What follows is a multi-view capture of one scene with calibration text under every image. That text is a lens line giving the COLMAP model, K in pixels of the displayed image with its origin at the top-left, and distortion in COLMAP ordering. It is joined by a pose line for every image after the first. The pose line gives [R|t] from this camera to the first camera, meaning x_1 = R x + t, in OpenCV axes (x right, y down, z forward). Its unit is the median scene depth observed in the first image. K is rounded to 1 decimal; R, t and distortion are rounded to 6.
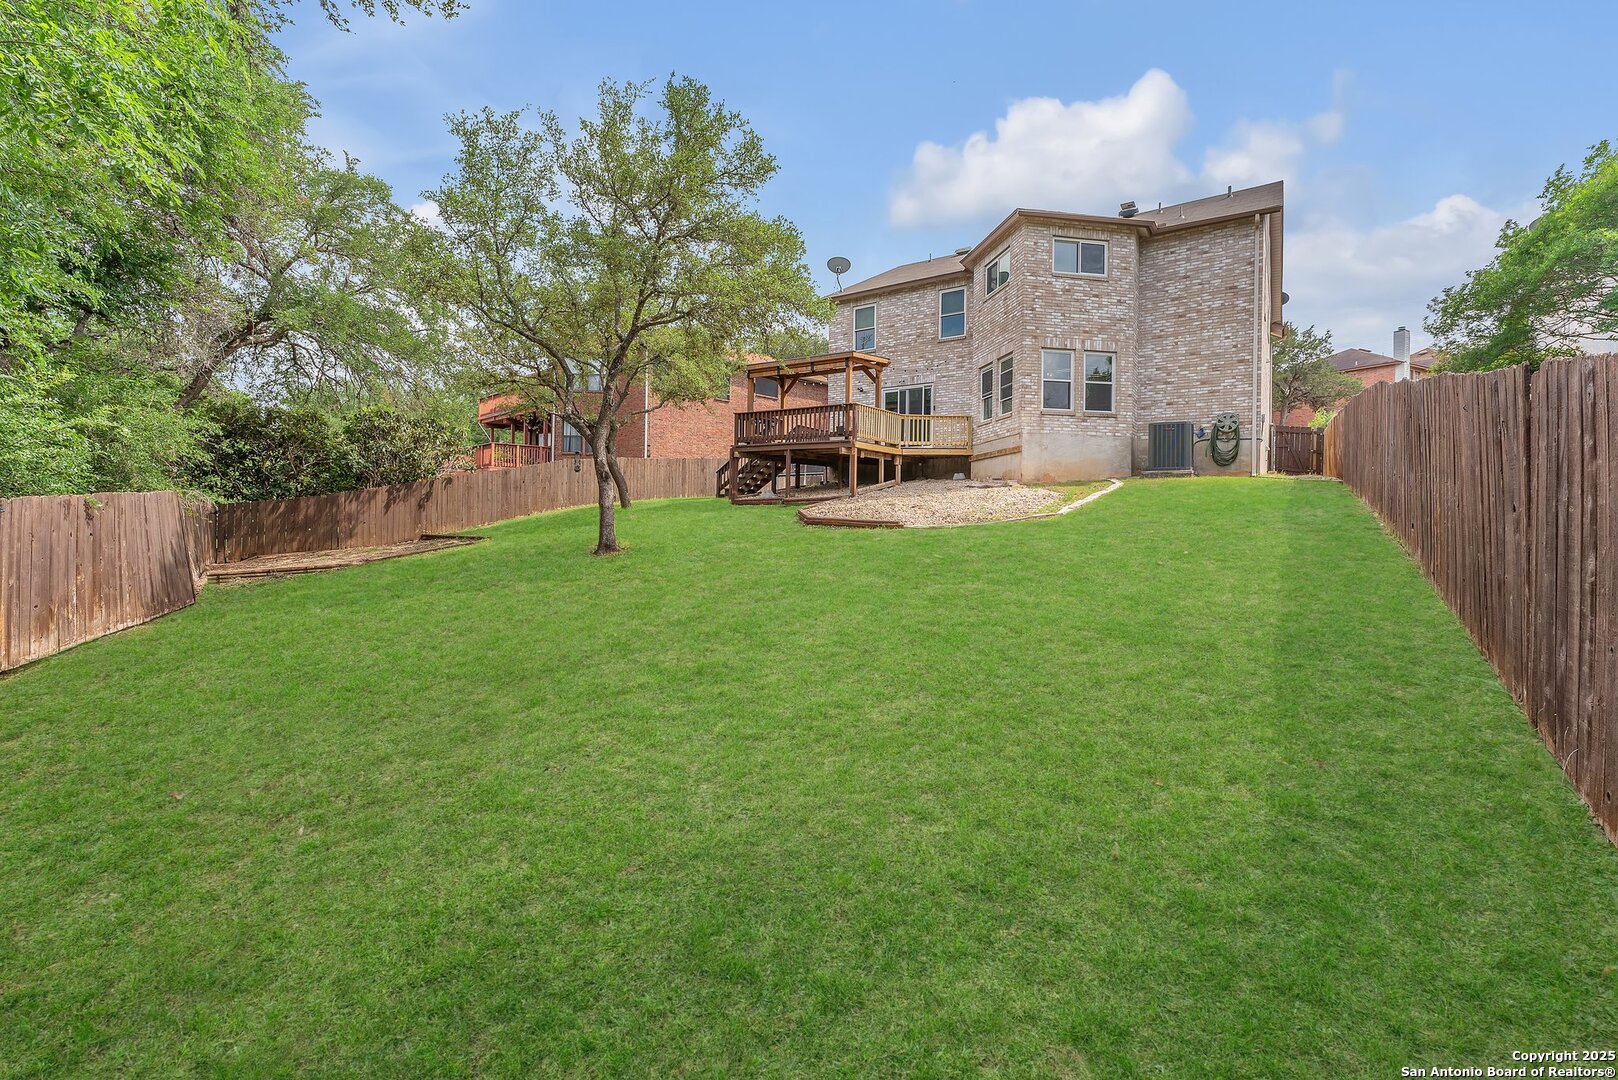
lens RADIAL K [[667.3, 0, 814.6], [0, 667.3, 519.4], [0, 0, 1]] dist [0.000608, -0.000045]
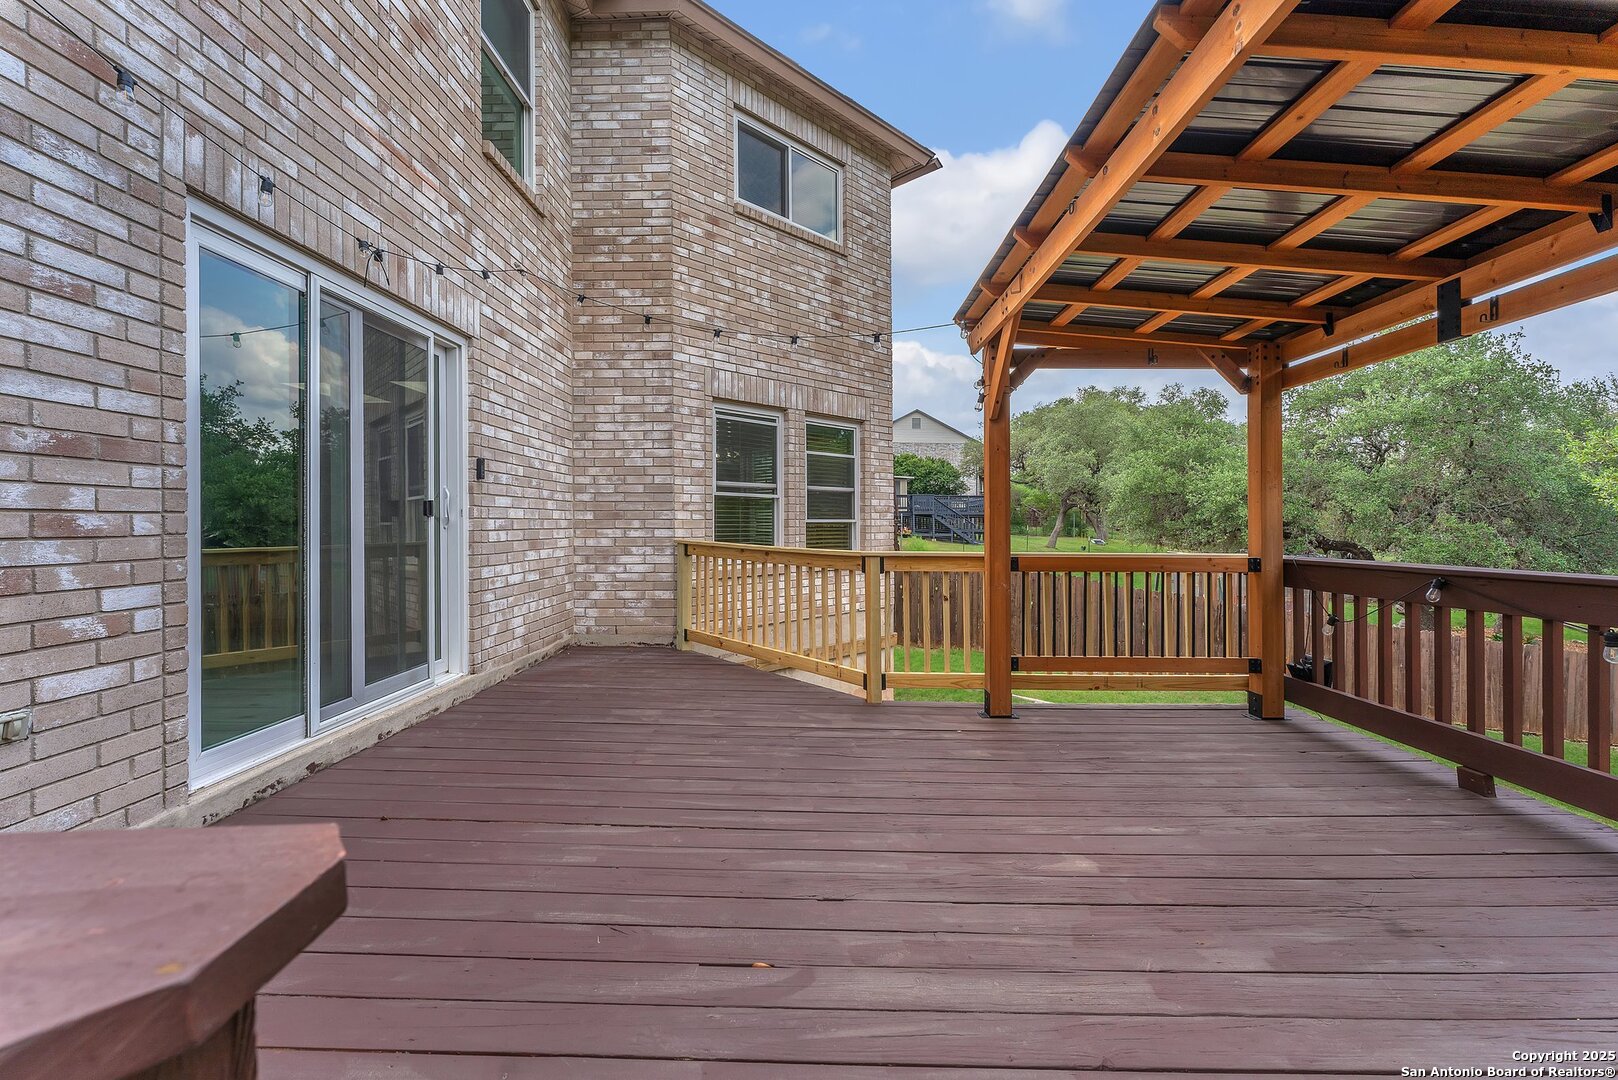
lens RADIAL K [[667.3, 0, 814.6], [0, 667.3, 519.4], [0, 0, 1]] dist [0.000608, -0.000045]
pose [[-0.557923, -0.006783, 0.829865, -0.052790], [0.001098, 0.999960, 0.008912, -0.188728], [-0.829892, 0.005883, -0.557893, 1.262430]]
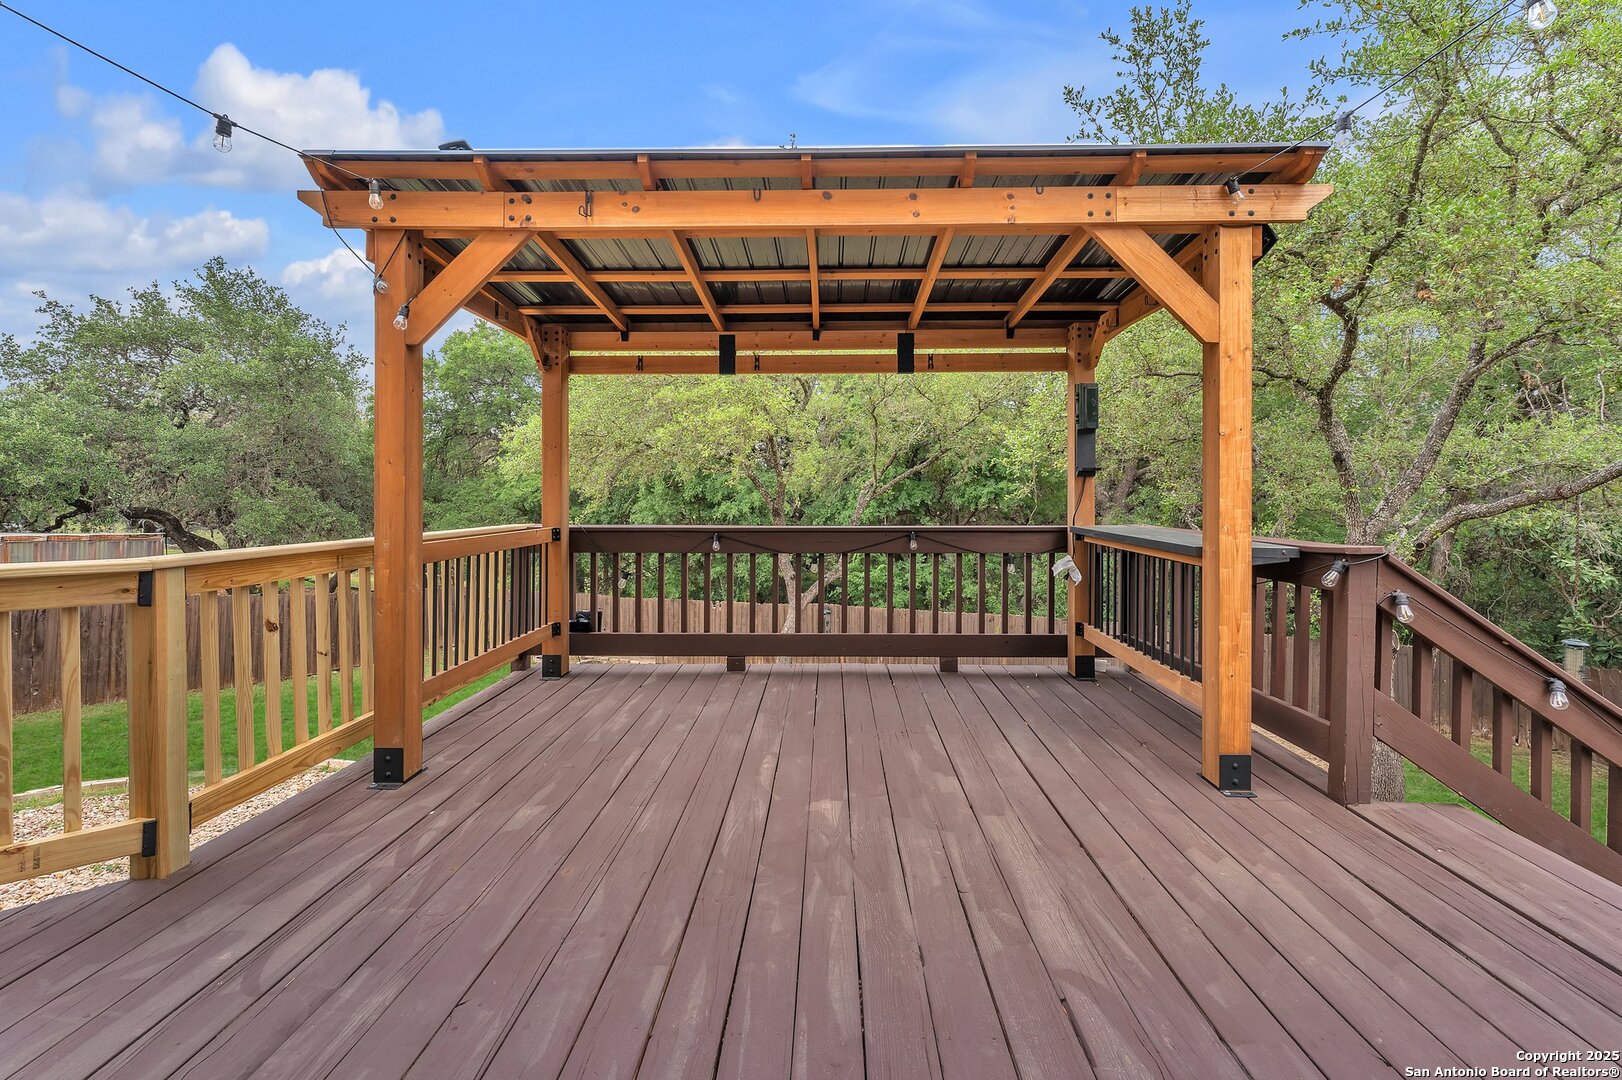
lens RADIAL K [[692.2, 0, 809.0], [0, 692.2, 495.4], [0, 0, 1]] dist [0.001103, 0.000129]
pose [[-0.838164, -0.016079, -0.545181, 0.111499], [-0.024170, 0.999678, 0.007676, -0.189340], [0.544882, 0.019611, -0.838283, 1.270687]]
